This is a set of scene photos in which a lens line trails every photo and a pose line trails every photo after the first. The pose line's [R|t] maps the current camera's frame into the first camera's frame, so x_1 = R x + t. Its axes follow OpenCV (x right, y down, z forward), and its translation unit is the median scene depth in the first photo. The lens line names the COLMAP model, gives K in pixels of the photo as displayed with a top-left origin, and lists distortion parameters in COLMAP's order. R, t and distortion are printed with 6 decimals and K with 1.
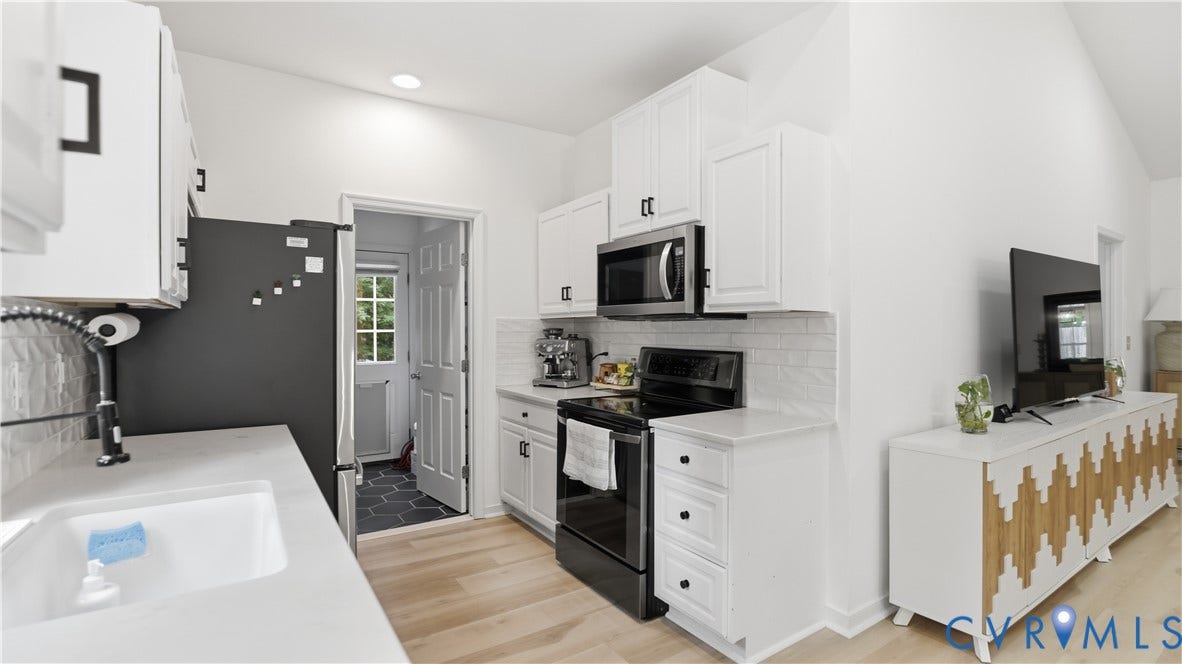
lens RADIAL K [[547.8, 0, 586.7], [0, 547.8, 335.9], [0, 0, 1]] dist [-0.029545, 0.002688]
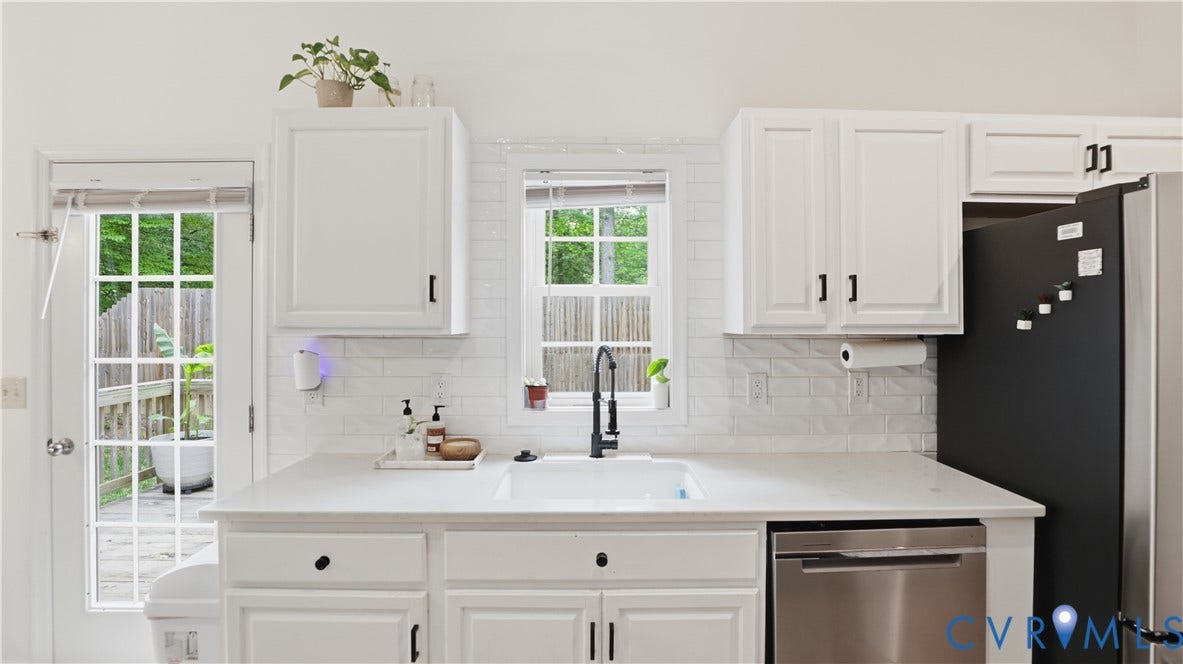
lens RADIAL K [[548.3, 0, 590.1], [0, 548.3, 319.8], [0, 0, 1]] dist [-0.029545, 0.002688]
pose [[-0.531720, -0.002302, -0.846917, 0.281281], [-0.008675, 0.999959, 0.002728, -0.058841], [0.846876, 0.008798, -0.531718, 0.784432]]
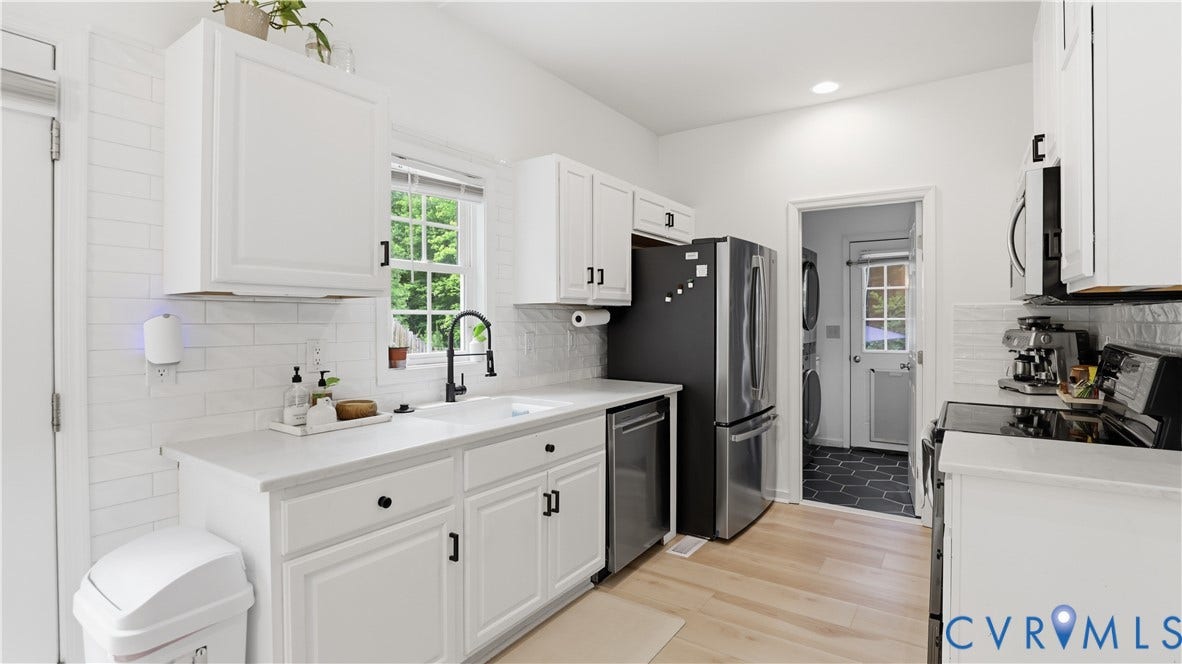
lens RADIAL K [[547.8, 0, 589.3], [0, 547.8, 323.0], [0, 0, 1]] dist [-0.029545, 0.002688]
pose [[0.380475, 0.008253, -0.924754, 0.612515], [-0.008998, 0.999946, 0.005222, -0.004053], [0.924747, 0.006334, 0.380529, 0.203353]]
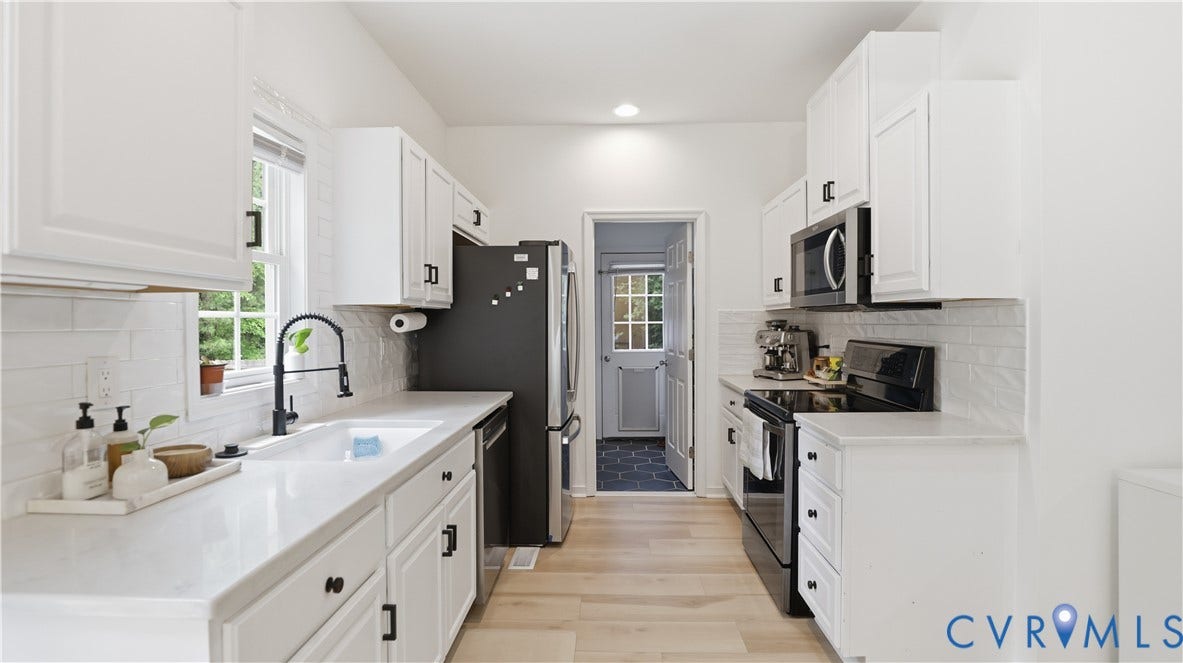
lens RADIAL K [[548.3, 0, 586.0], [0, 548.3, 328.1], [0, 0, 1]] dist [-0.029545, 0.002688]
pose [[0.813588, 0.003691, -0.581431, 0.359430], [-0.002441, 0.999993, 0.002932, -0.001420], [0.581437, -0.000966, 0.813591, -0.014831]]
